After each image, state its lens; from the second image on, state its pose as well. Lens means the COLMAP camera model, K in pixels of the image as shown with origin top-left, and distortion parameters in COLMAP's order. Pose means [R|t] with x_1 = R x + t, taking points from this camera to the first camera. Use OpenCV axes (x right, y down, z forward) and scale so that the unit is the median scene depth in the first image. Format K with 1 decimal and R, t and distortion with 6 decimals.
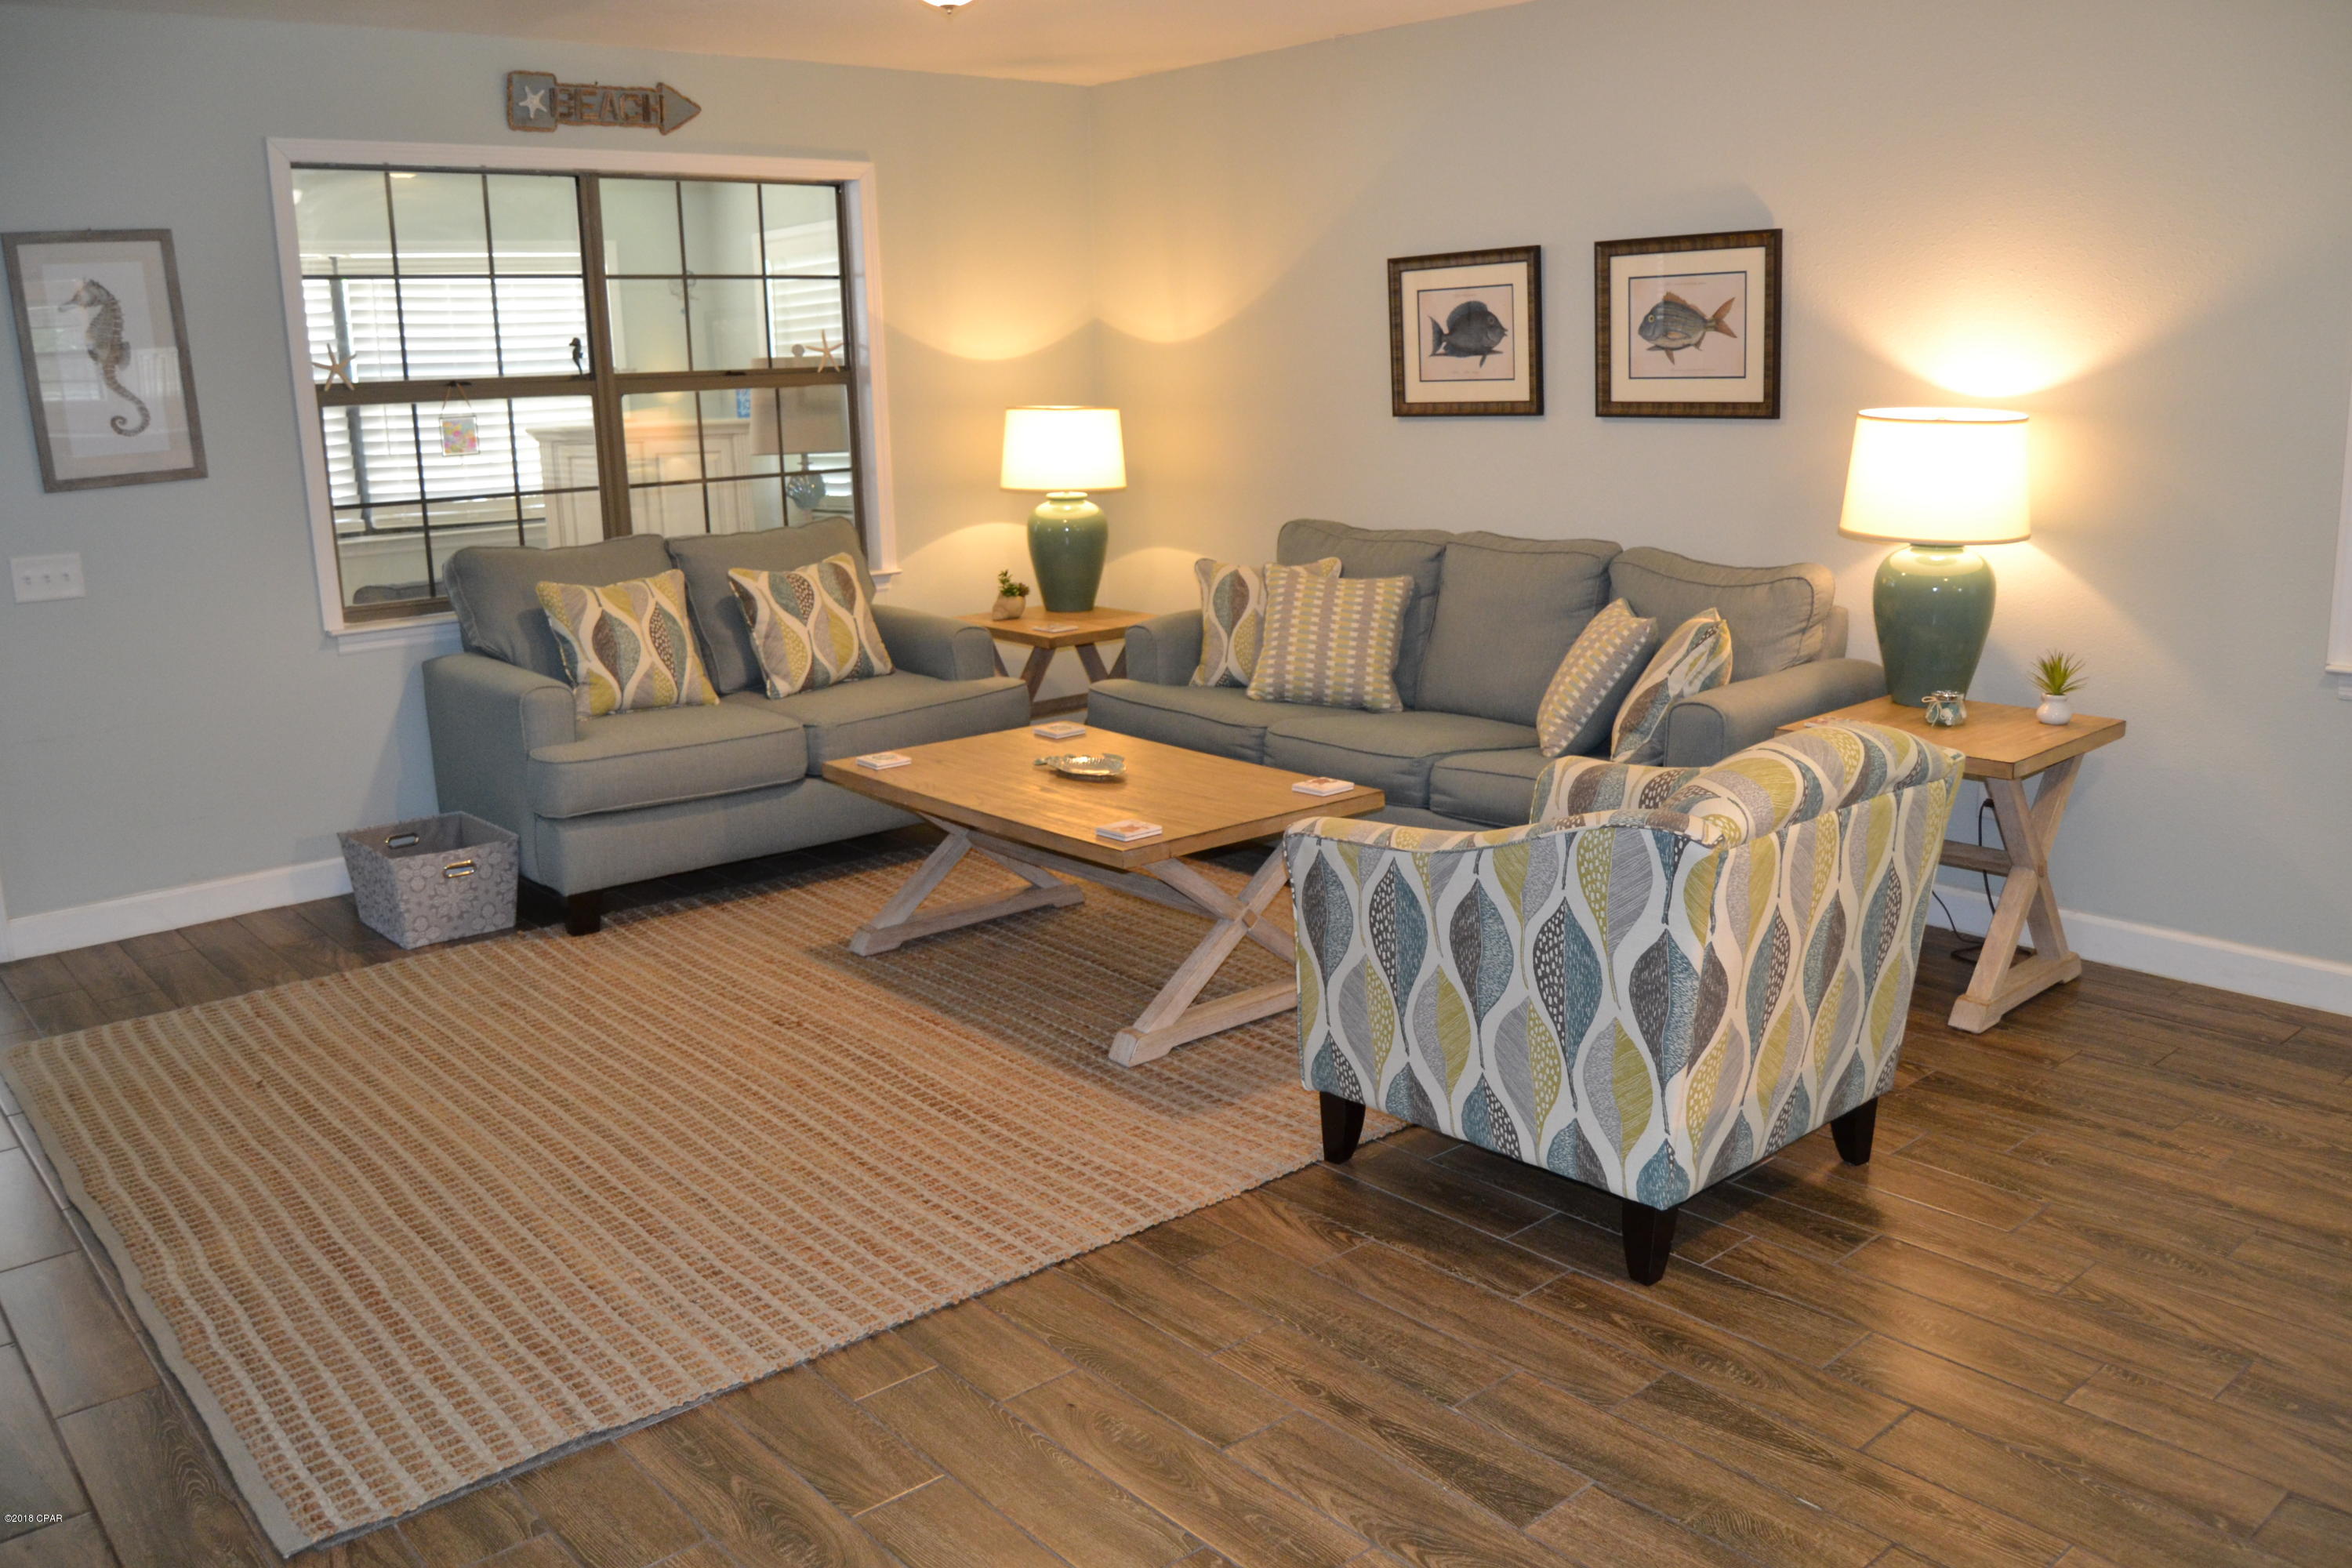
lens RADIAL K [[1870.8, 0, 1191.1], [0, 1870.8, 790.3], [0, 0, 1]] dist [-0.097983, 0.045544]
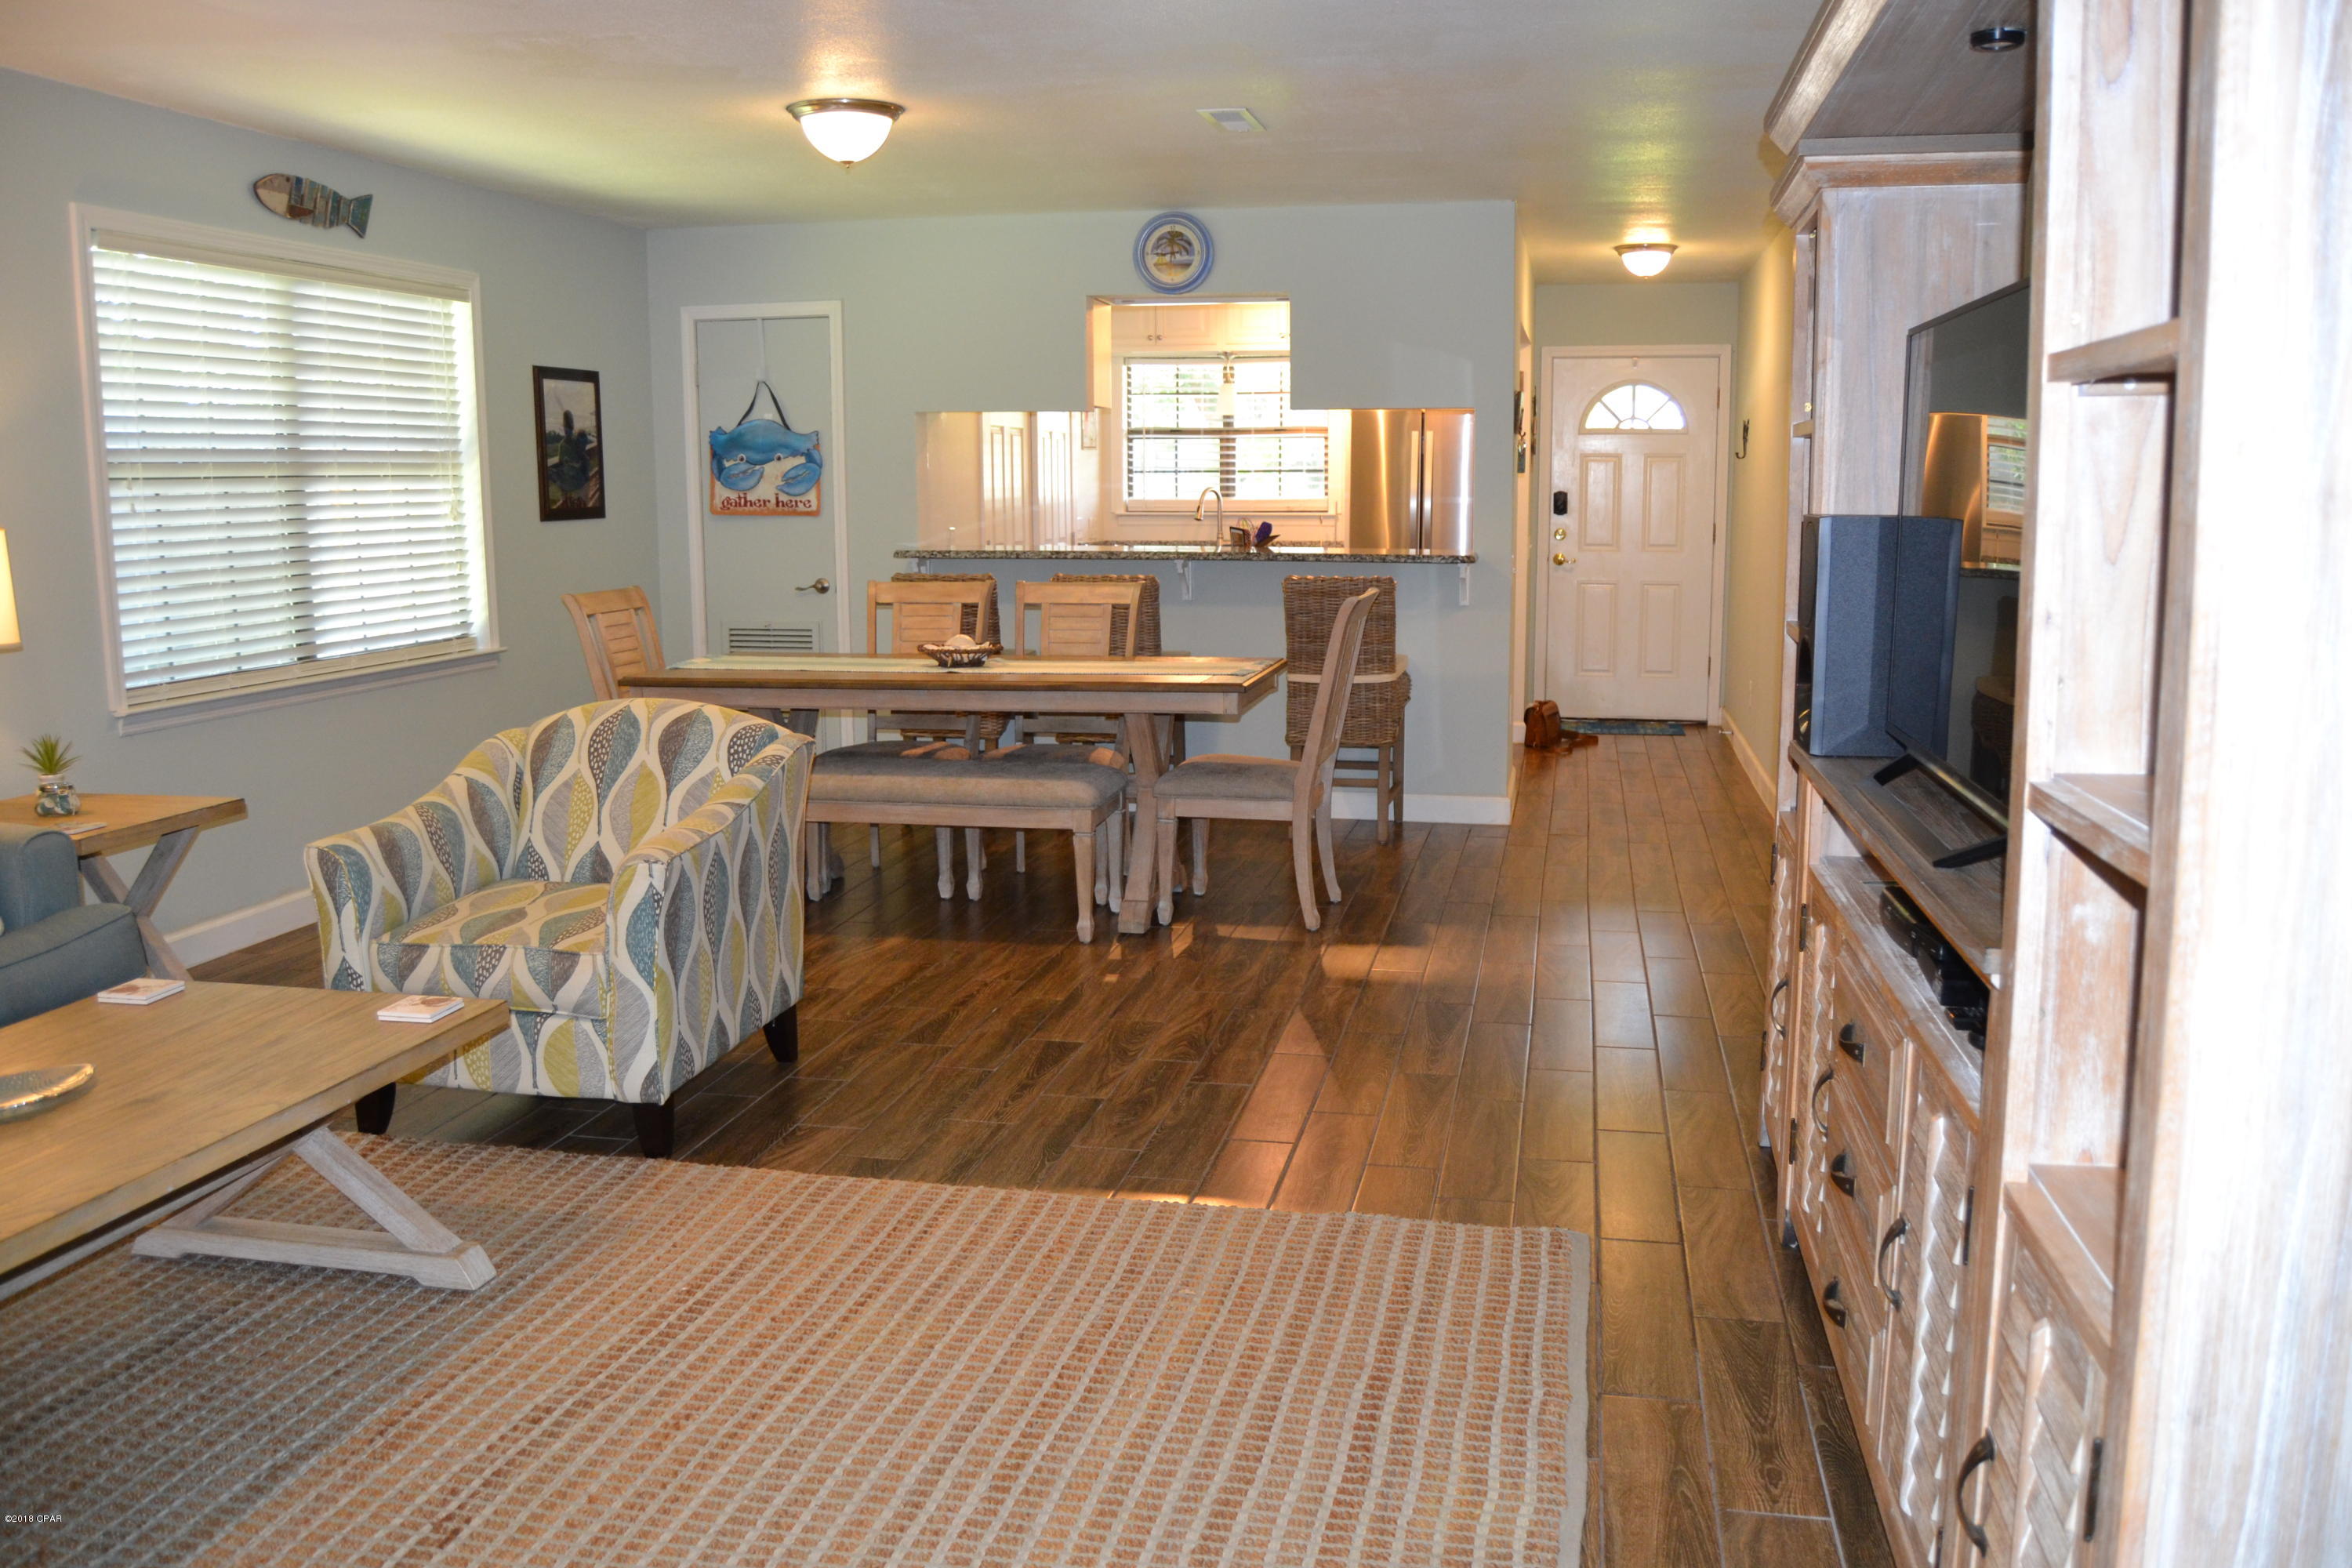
lens RADIAL K [[1870.8, 0, 1198.3], [0, 1870.8, 780.9], [0, 0, 1]] dist [-0.097983, 0.045544]
pose [[-0.609175, -0.097465, 0.787024, -0.693654], [0.196672, 0.942849, 0.268992, -0.178189], [-0.768262, 0.318649, -0.555191, 0.938393]]
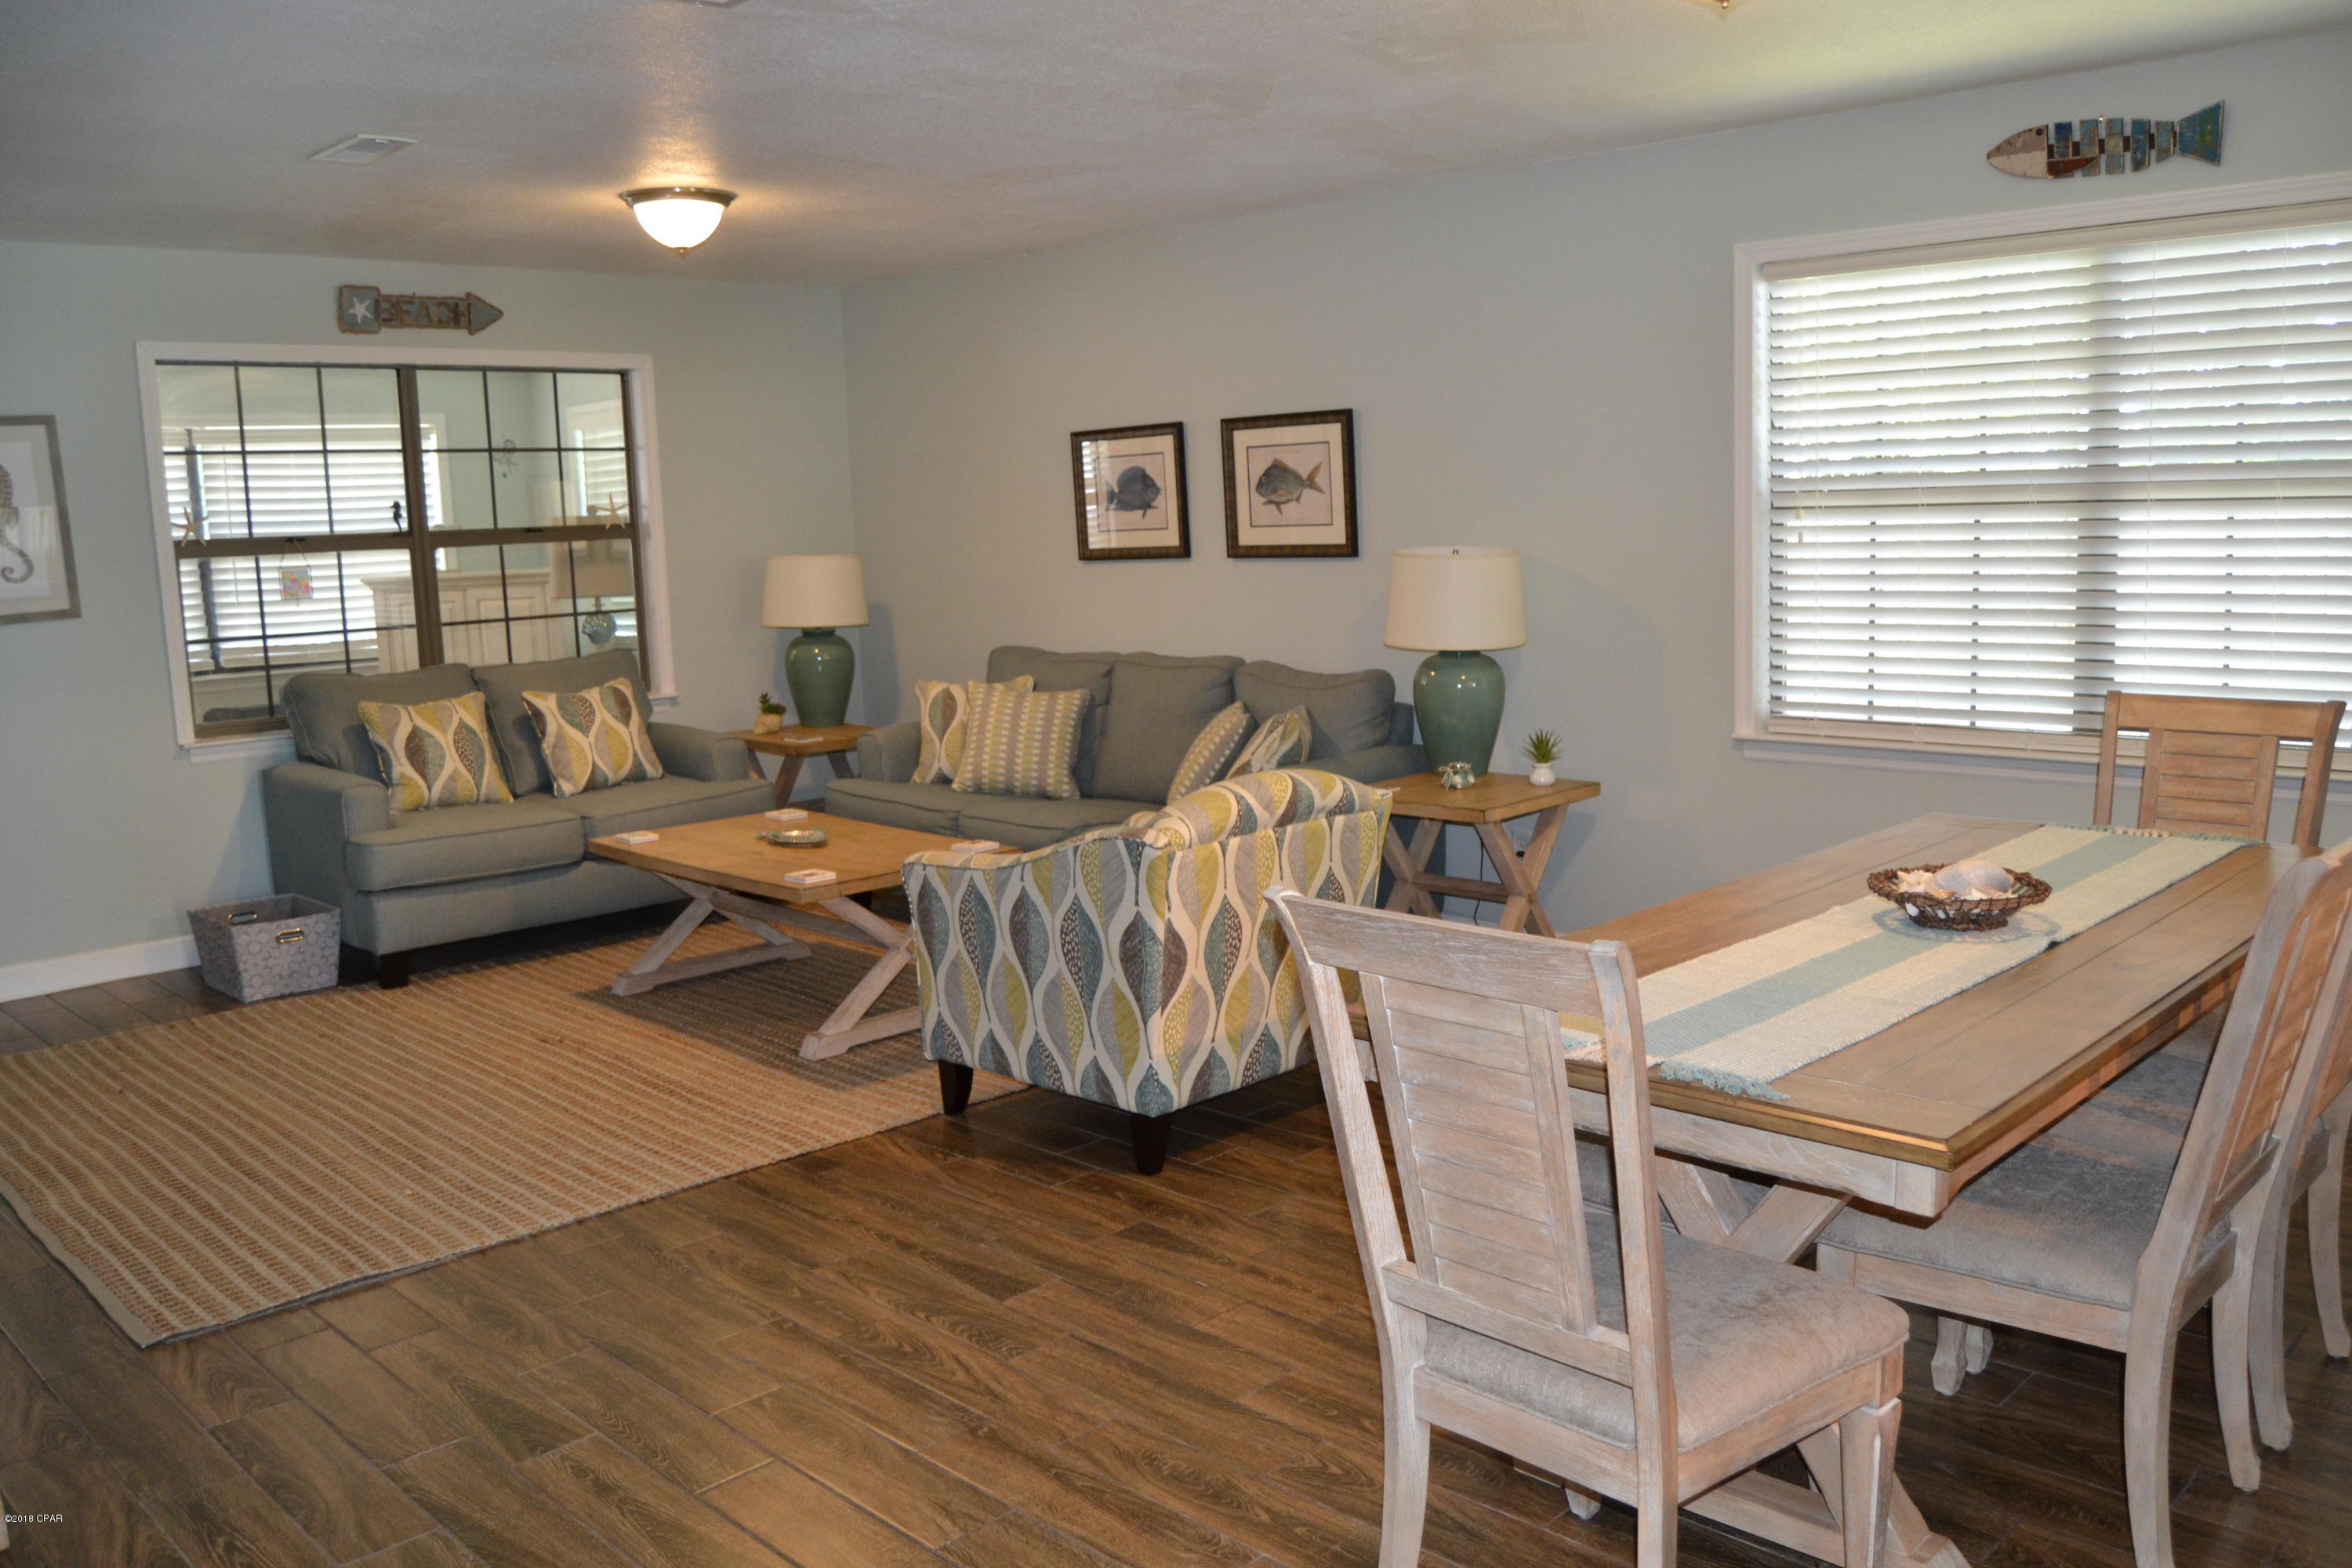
lens RADIAL K [[1870.8, 0, 1195.0], [0, 1870.8, 791.4], [0, 0, 1]] dist [-0.097983, 0.045544]
pose [[0.997275, -0.016610, 0.071883, 0.115021], [0.022147, 0.996790, -0.076934, 0.055447], [-0.070375, 0.078316, 0.994442, -0.253213]]
